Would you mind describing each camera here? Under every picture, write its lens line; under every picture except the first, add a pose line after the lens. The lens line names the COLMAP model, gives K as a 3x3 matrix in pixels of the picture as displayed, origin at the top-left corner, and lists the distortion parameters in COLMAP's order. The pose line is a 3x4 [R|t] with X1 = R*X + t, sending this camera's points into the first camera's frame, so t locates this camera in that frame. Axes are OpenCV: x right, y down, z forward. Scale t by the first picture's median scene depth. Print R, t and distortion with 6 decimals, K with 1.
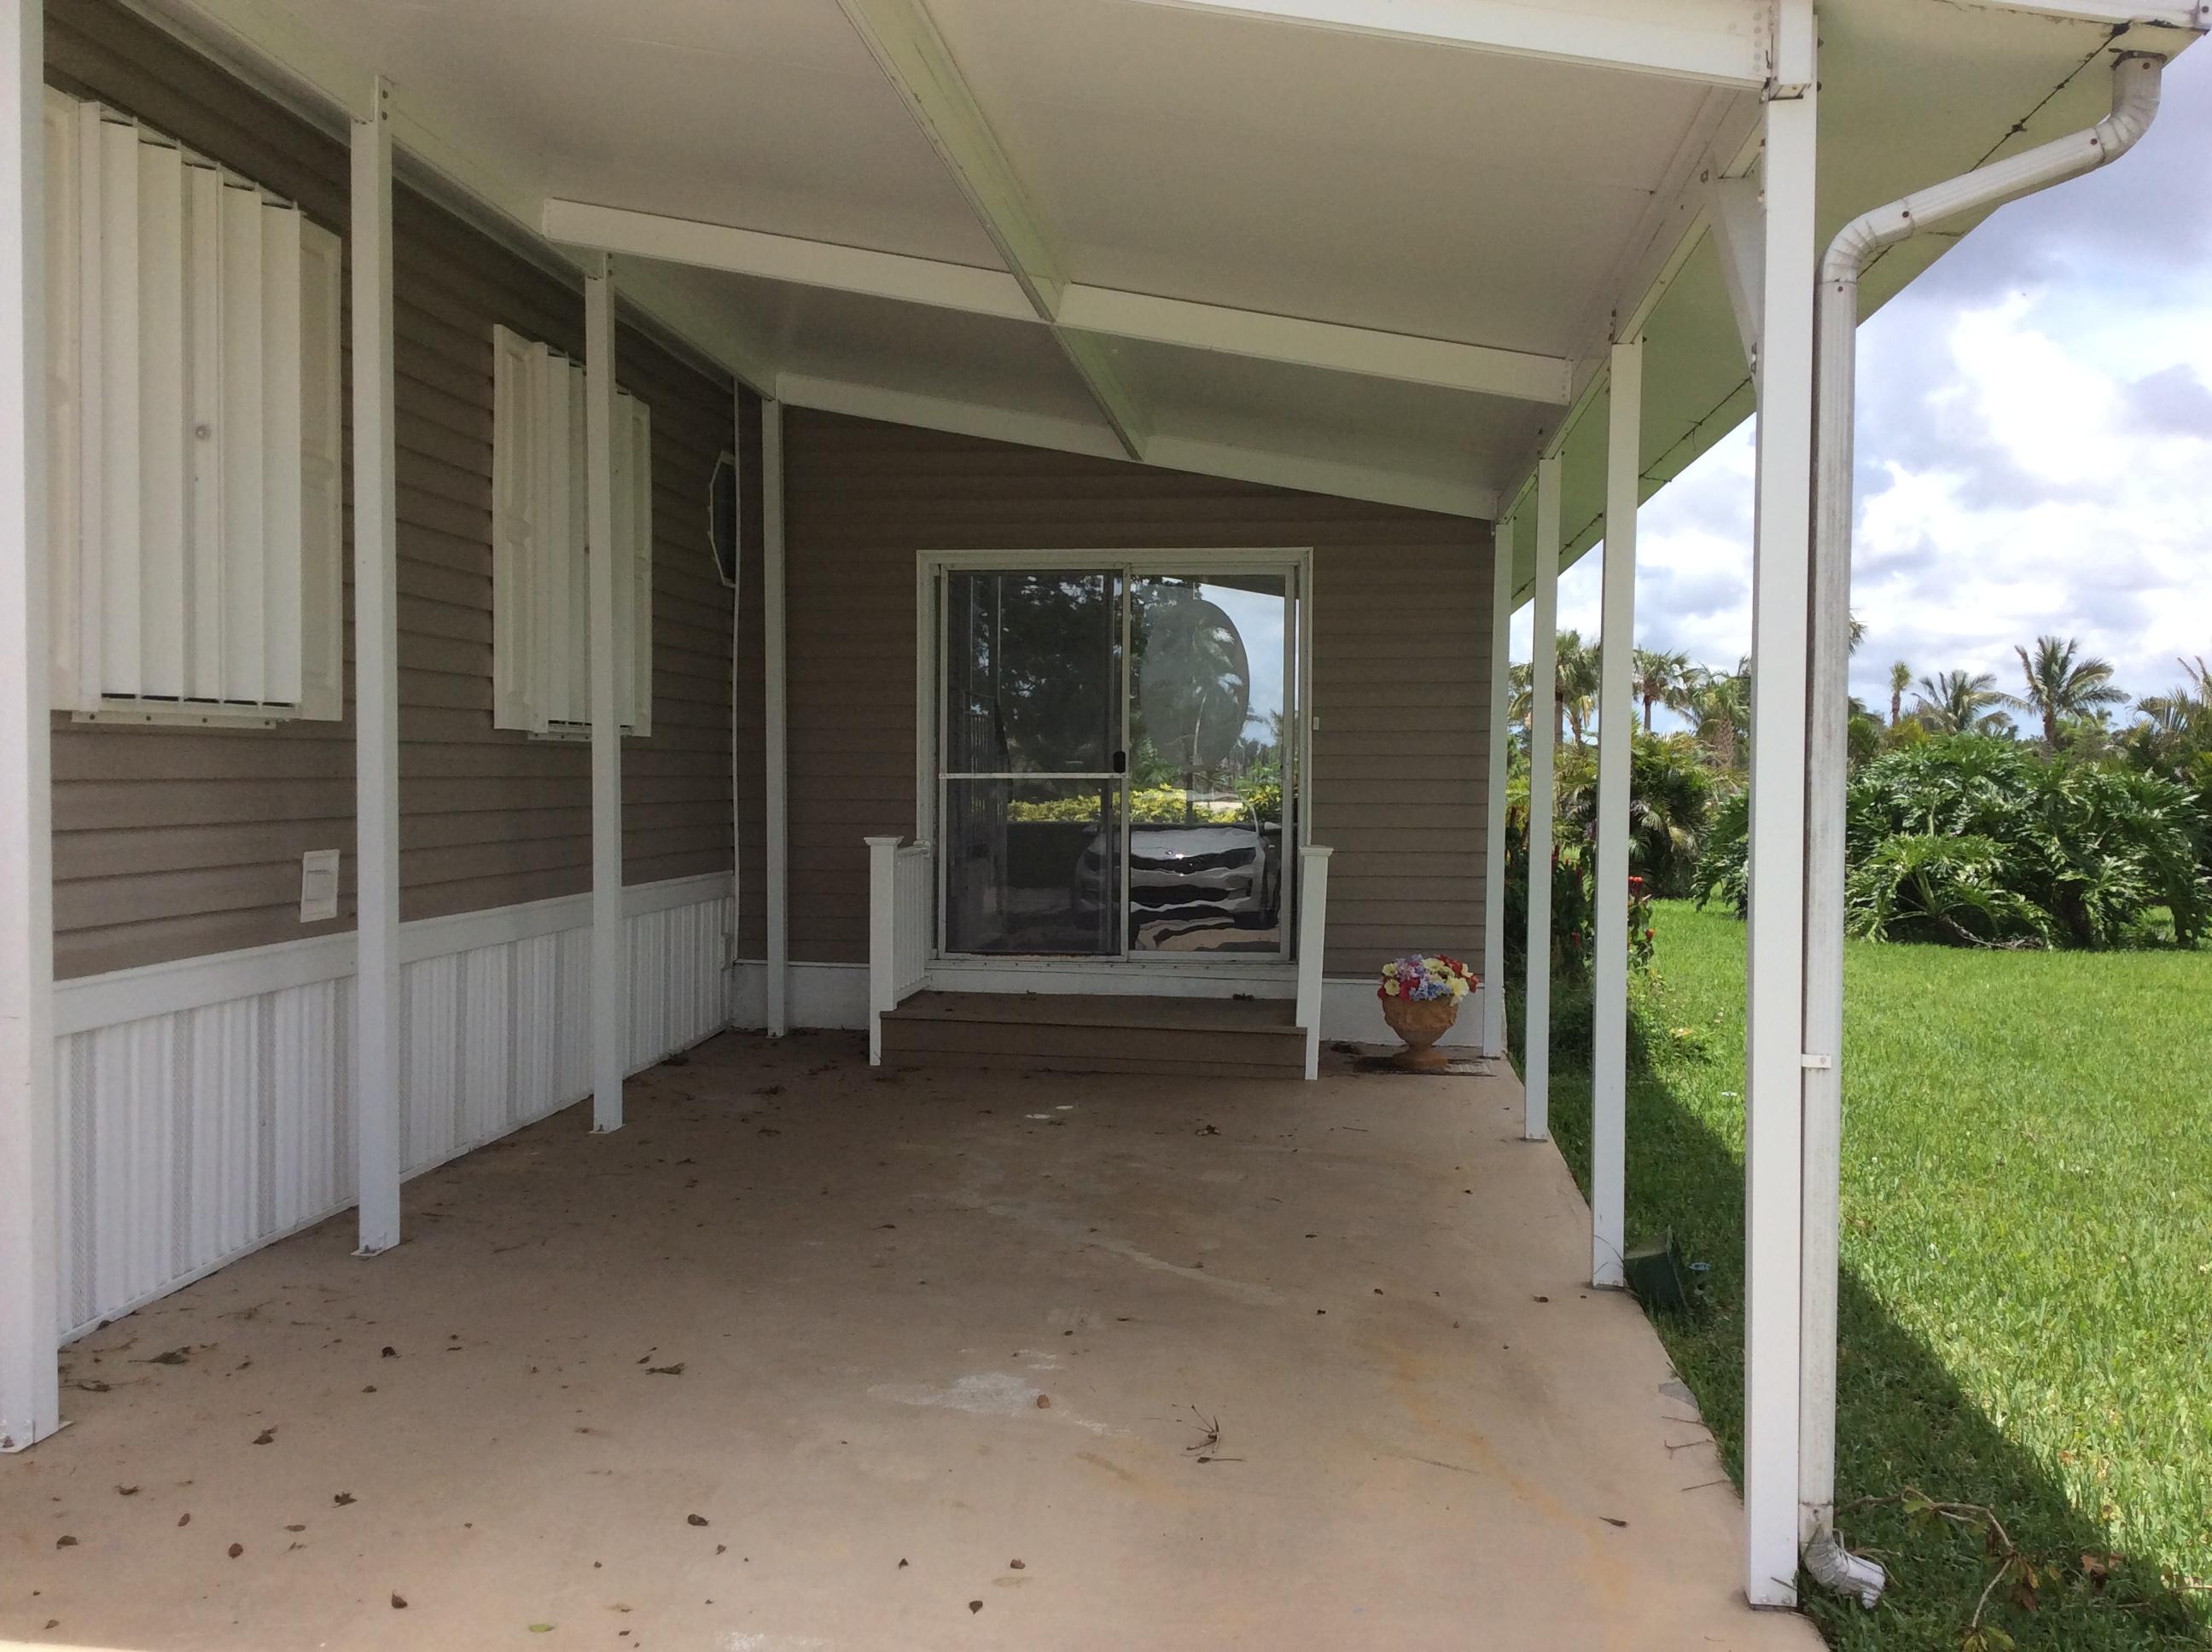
lens RADIAL K [[1986.2, 0, 1106.0], [0, 1986.2, 826.0], [0, 0, 1]] dist [0.007629, -0.087215]
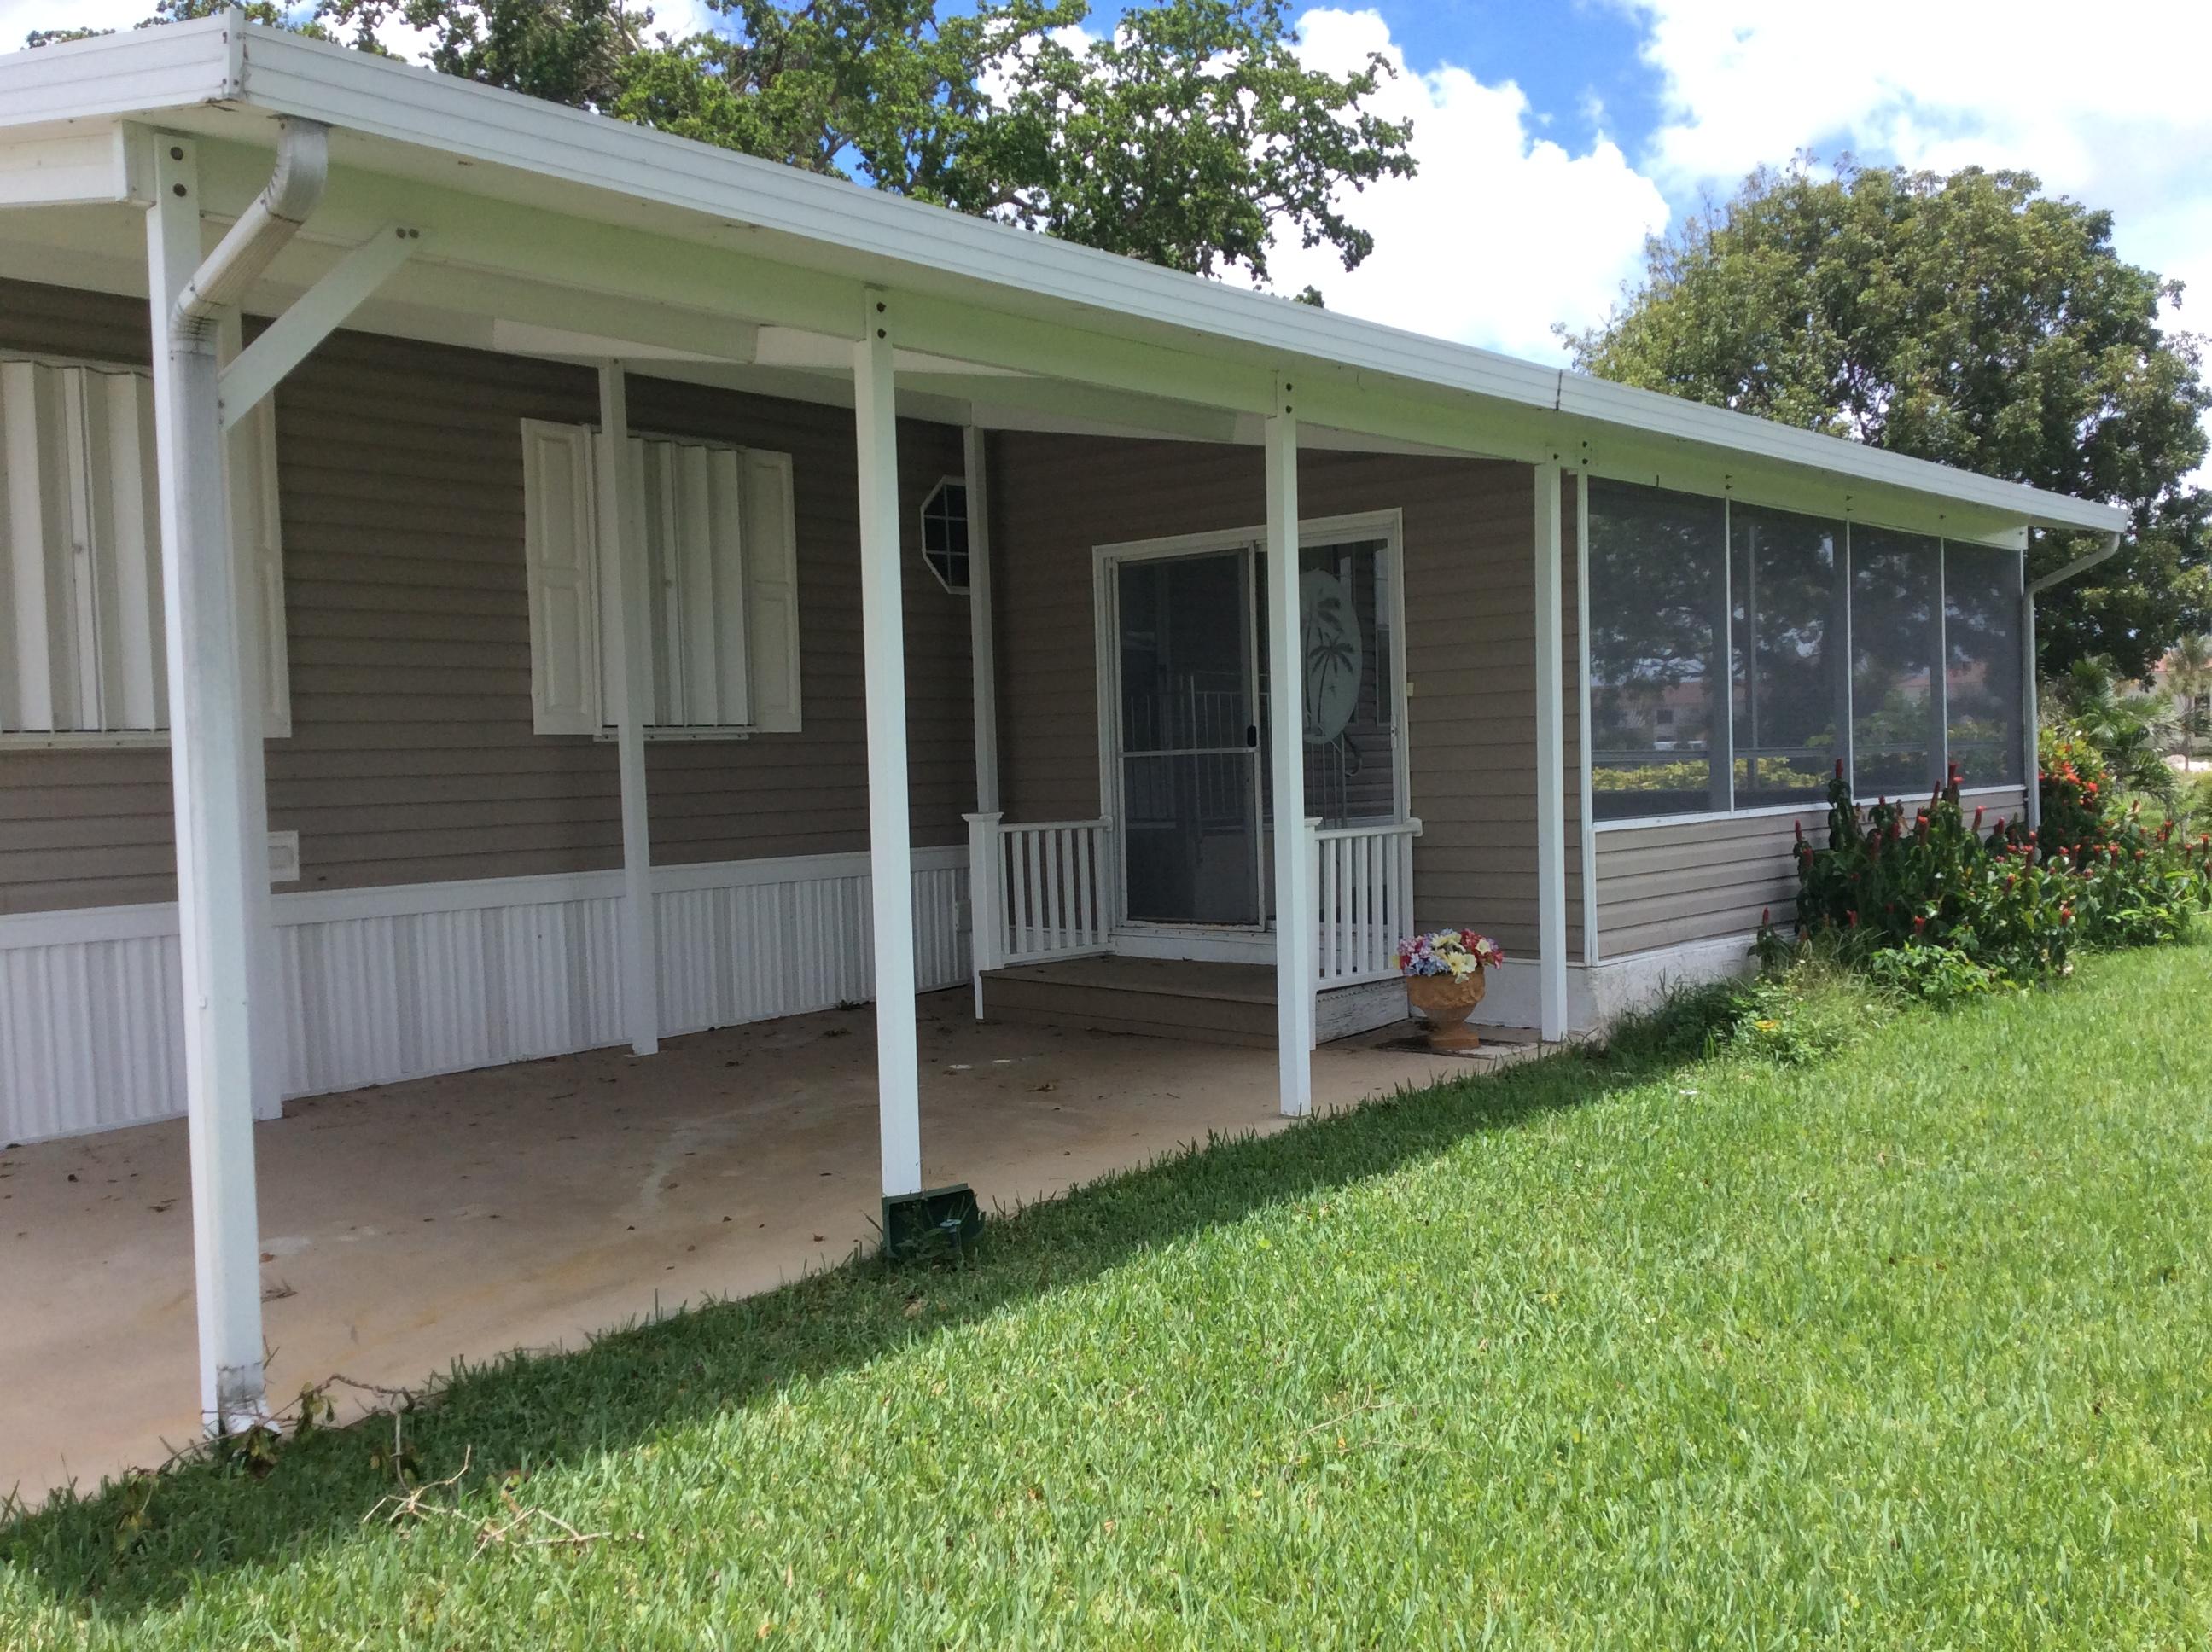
lens RADIAL K [[1986.2, 0, 1106.0], [0, 1986.2, 826.0], [0, 0, 1]] dist [0.007629, -0.087215]
pose [[0.823999, -0.010513, -0.566494, 0.673971], [0.017540, 0.999822, 0.006958, 0.007175], [0.566320, -0.015670, 0.824037, 0.146994]]
